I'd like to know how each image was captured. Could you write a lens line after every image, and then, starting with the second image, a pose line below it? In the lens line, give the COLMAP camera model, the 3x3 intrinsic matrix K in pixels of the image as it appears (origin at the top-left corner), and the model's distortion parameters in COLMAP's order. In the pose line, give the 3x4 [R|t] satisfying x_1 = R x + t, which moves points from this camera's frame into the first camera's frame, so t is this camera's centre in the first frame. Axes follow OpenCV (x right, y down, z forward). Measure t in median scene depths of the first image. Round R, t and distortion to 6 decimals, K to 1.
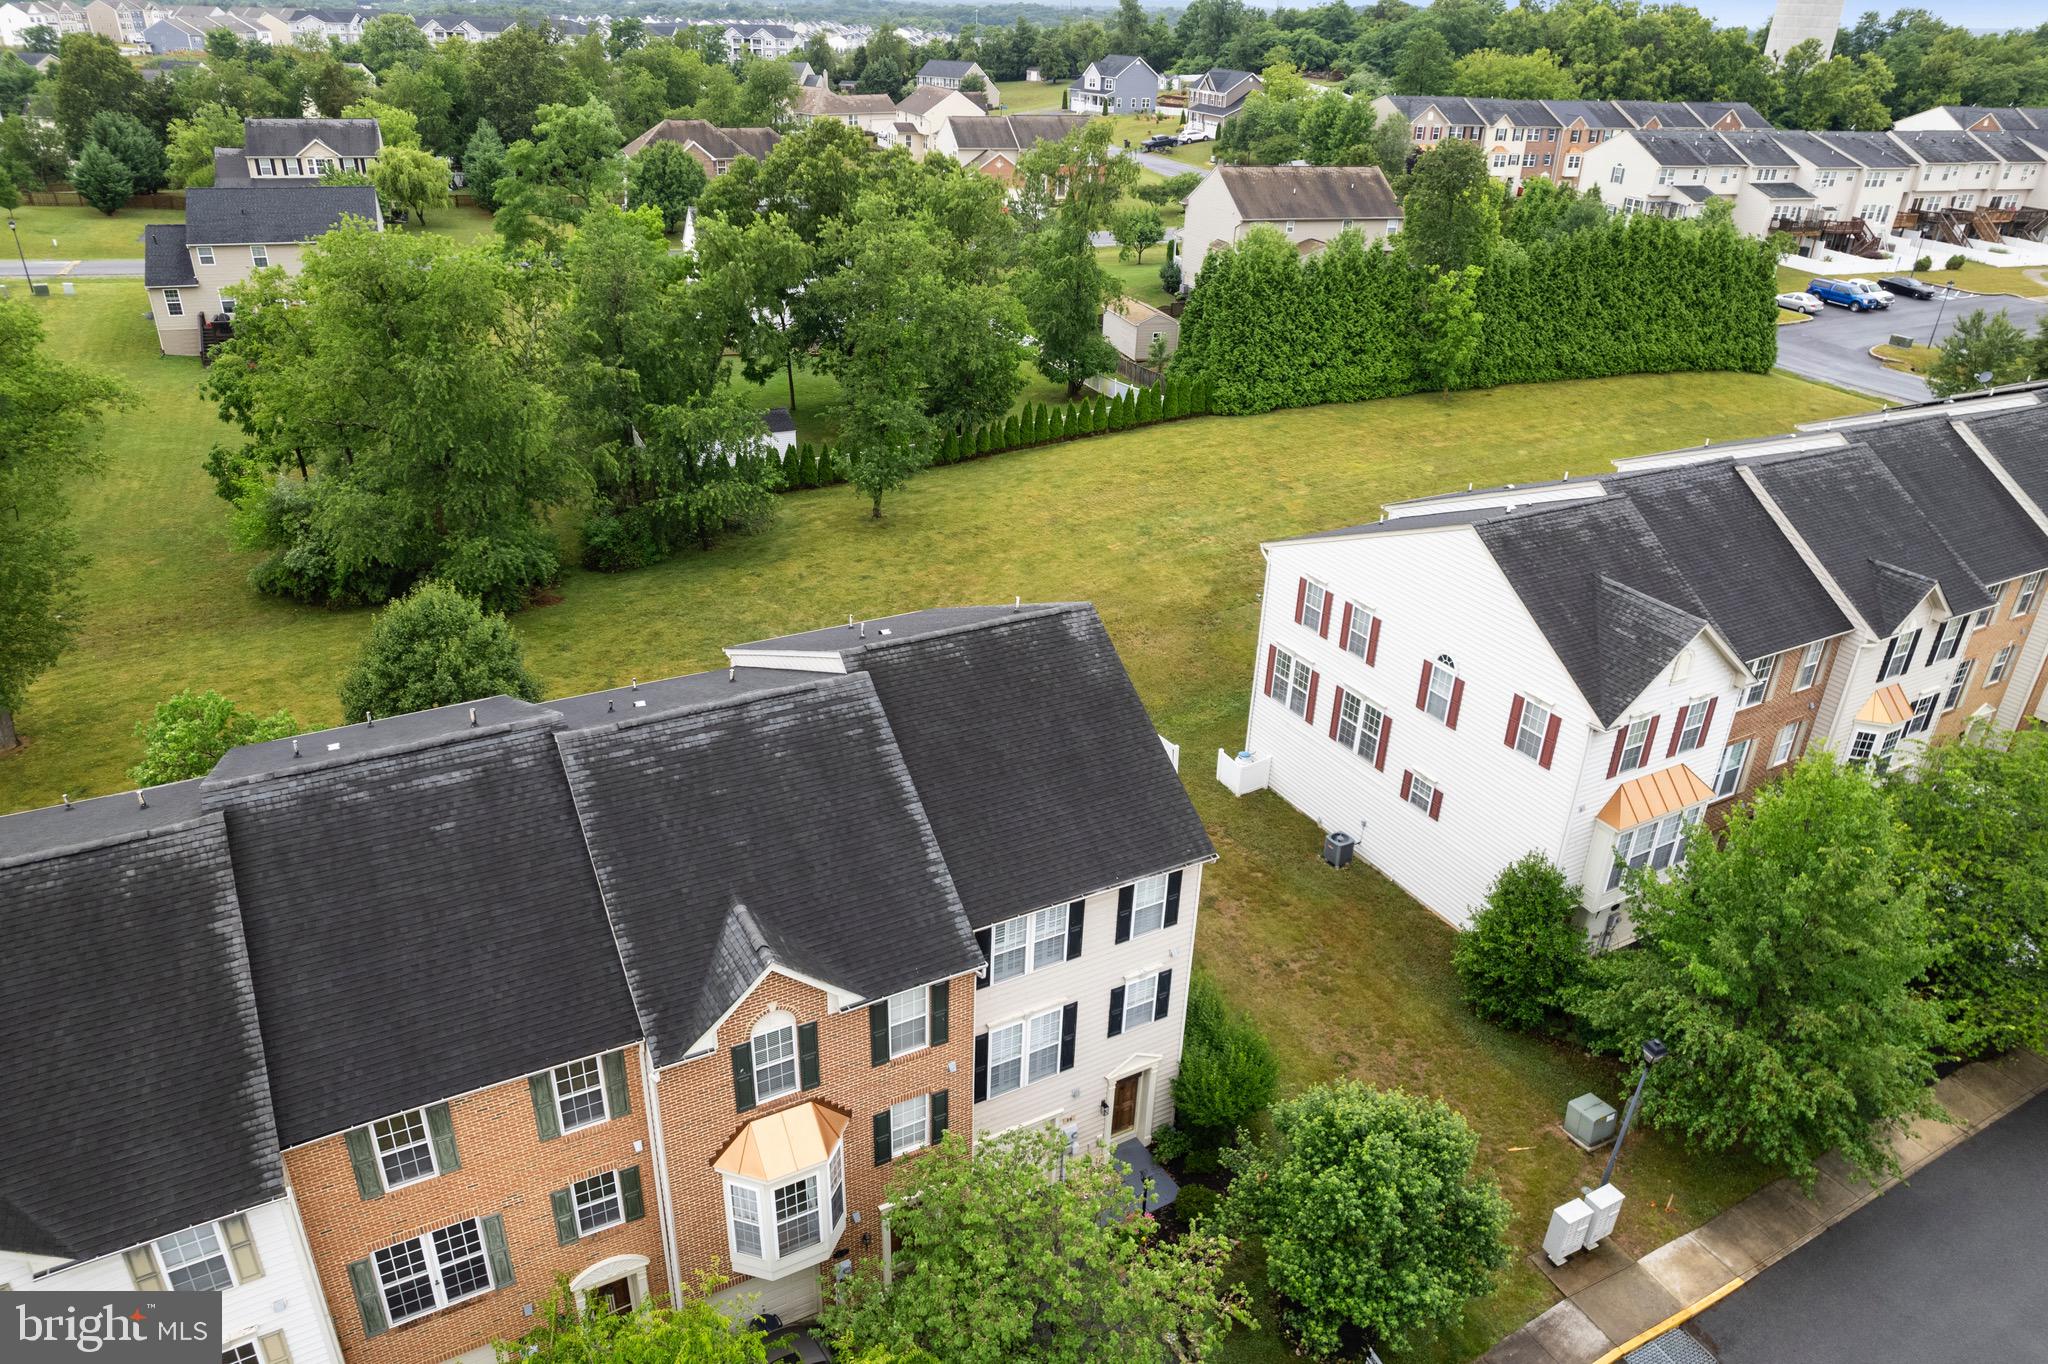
lens RADIAL K [[1369.6, 0, 1029.2], [0, 1369.6, 689.3], [0, 0, 1]] dist [-0.077758, 0.068329]
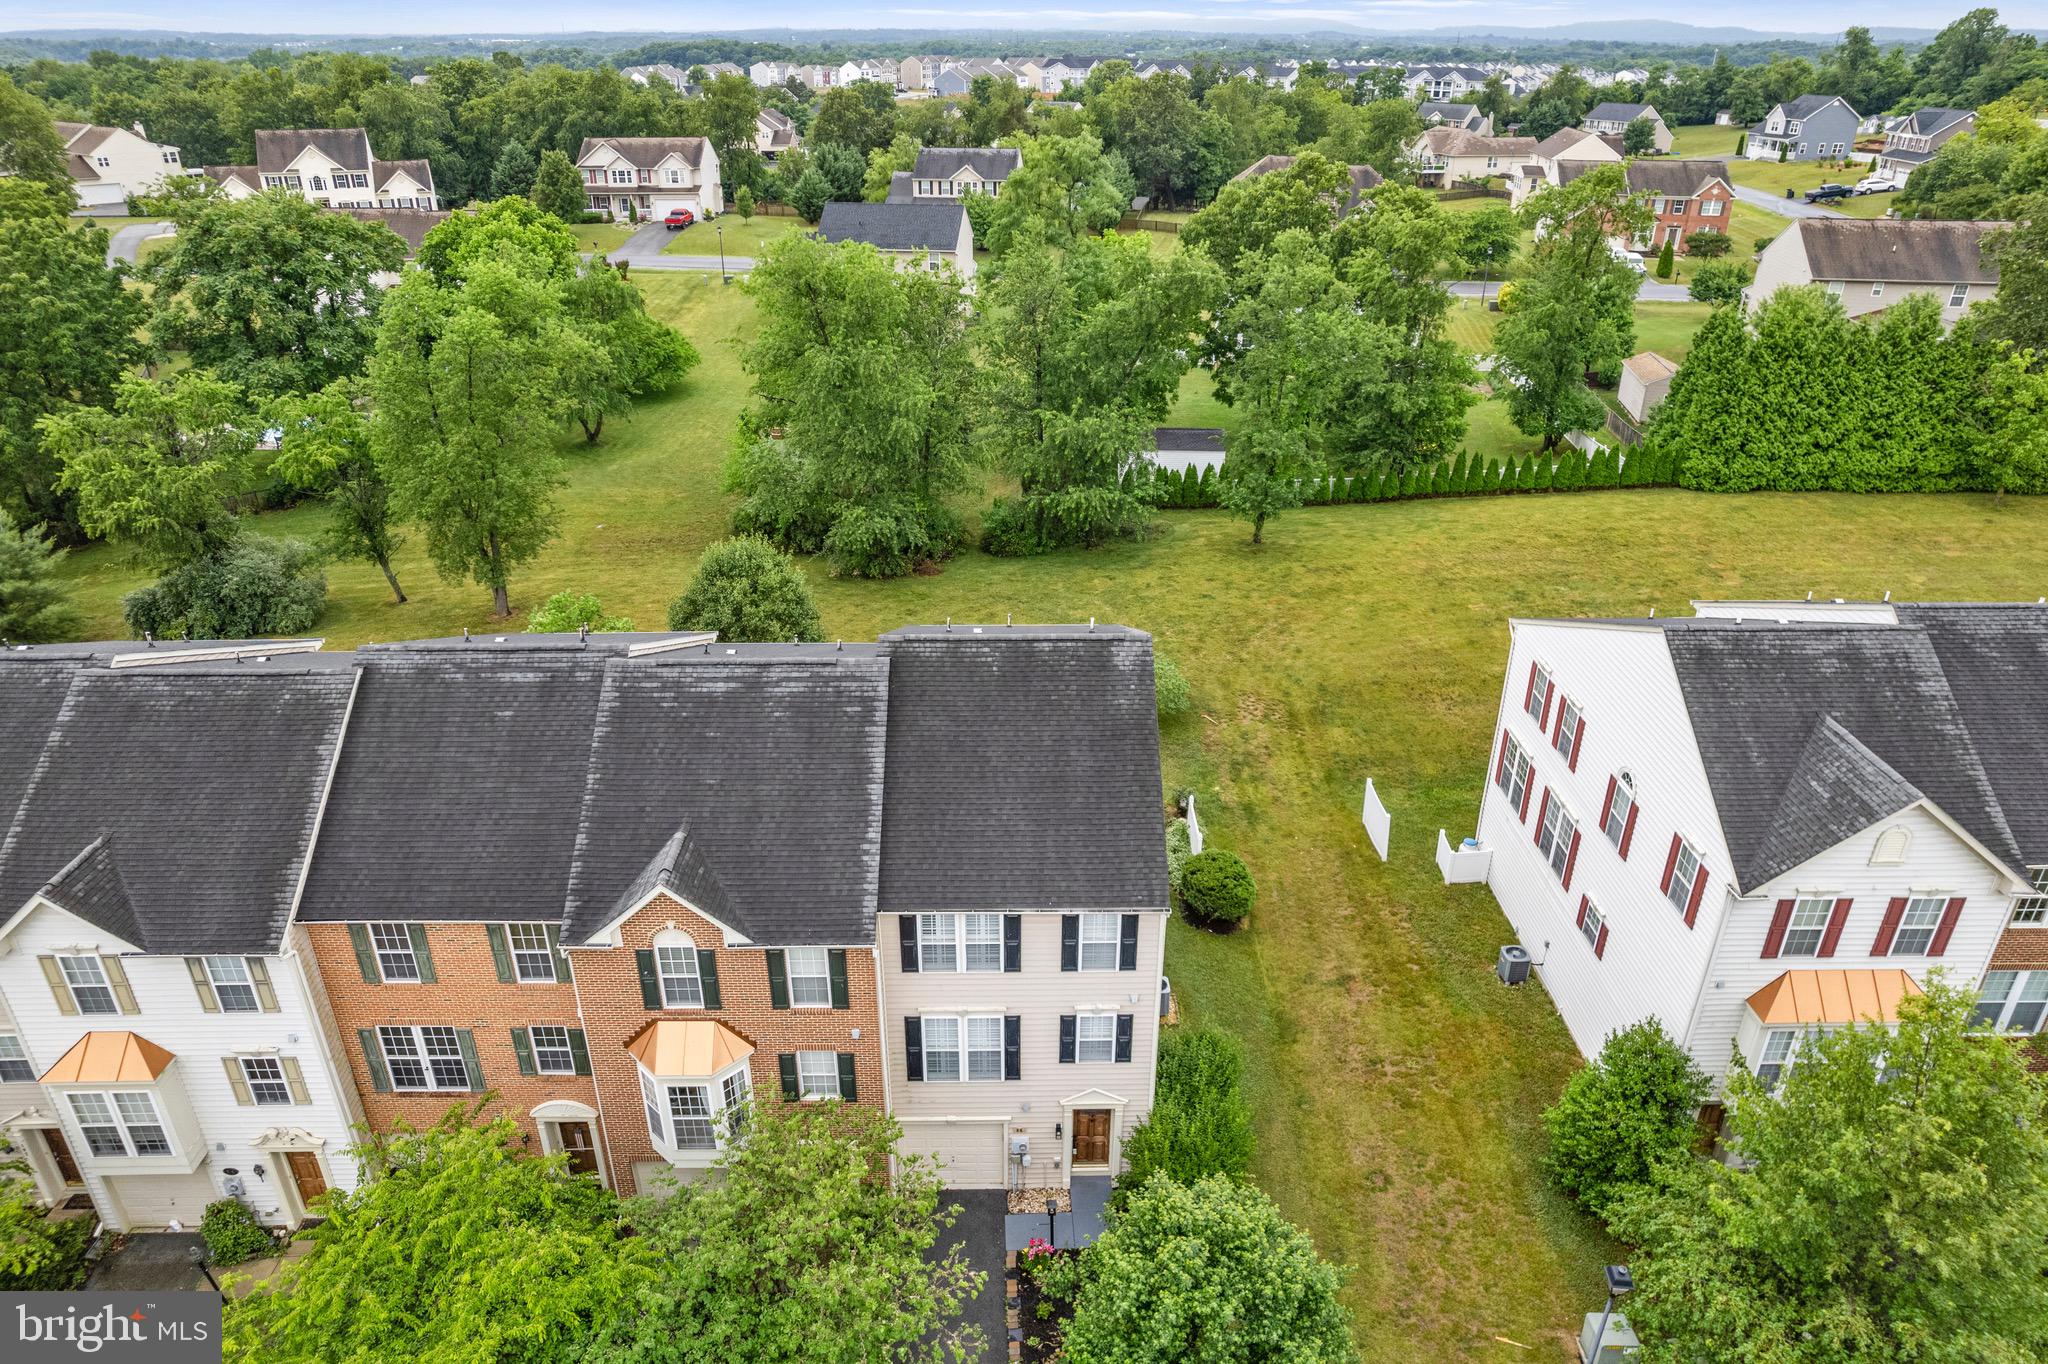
lens RADIAL K [[1310.4, 0, 1031.0], [0, 1310.4, 684.8], [0, 0, 1]] dist [-0.074174, 0.064126]
pose [[0.880766, 0.185072, -0.435889, 0.286960], [-0.190661, 0.981156, 0.031330, -0.030379], [0.433473, 0.055513, 0.899455, 0.080416]]
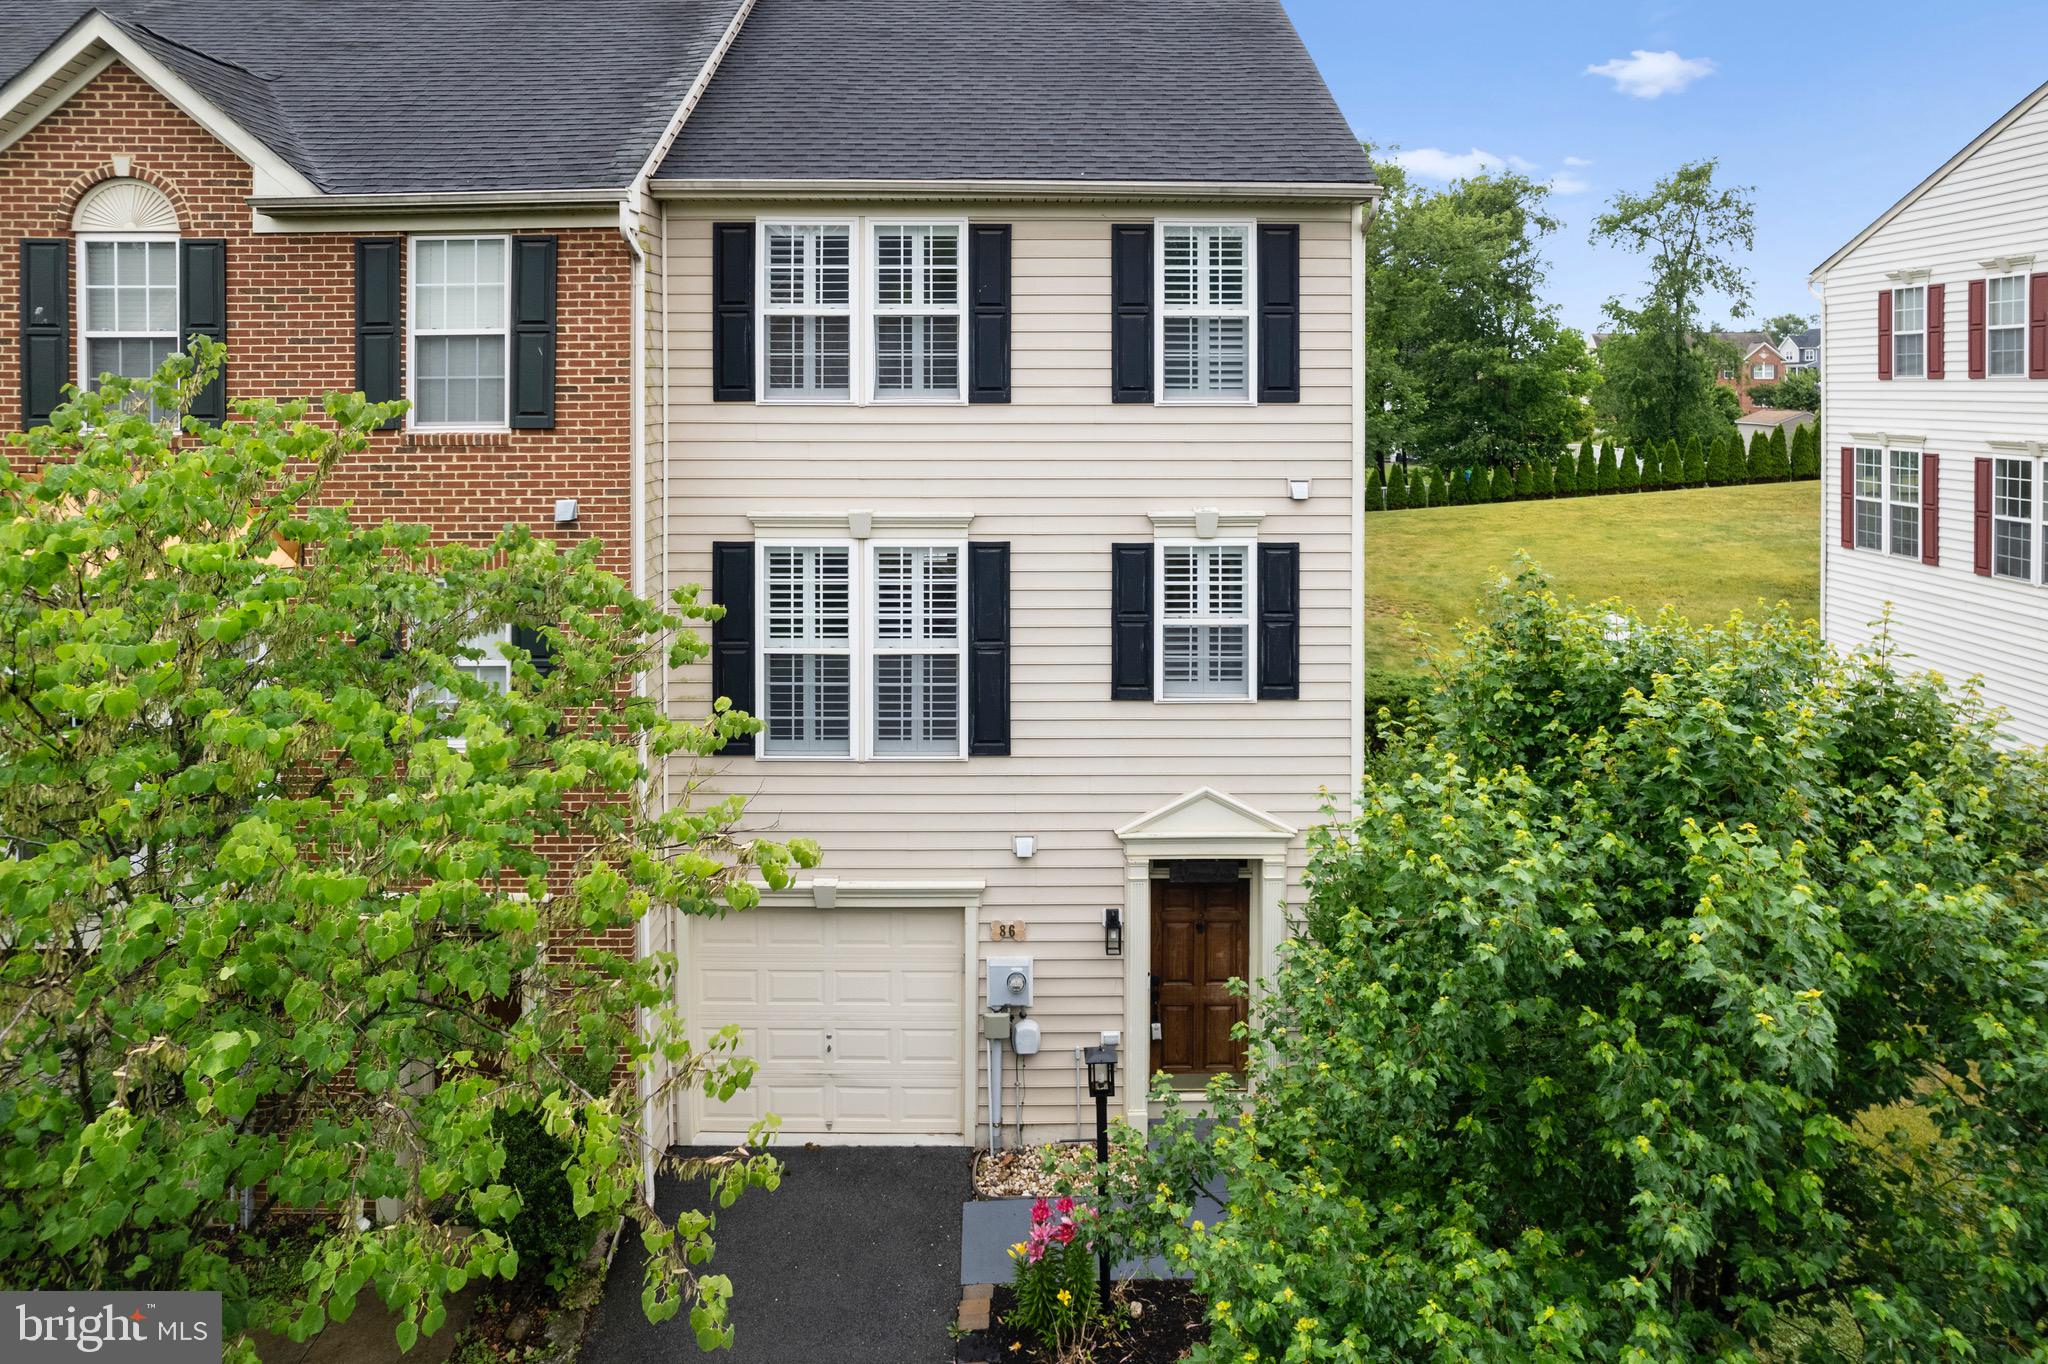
lens RADIAL K [[1318.3, 0, 1043.0], [0, 1318.3, 401.6], [0, 0, 1]] dist [-0.063054, 0.066564]
pose [[0.875099, -0.032443, -0.482856, 0.157305], [-0.190038, 0.894567, -0.404520, 0.236280], [0.445071, 0.445756, 0.776668, 0.471140]]
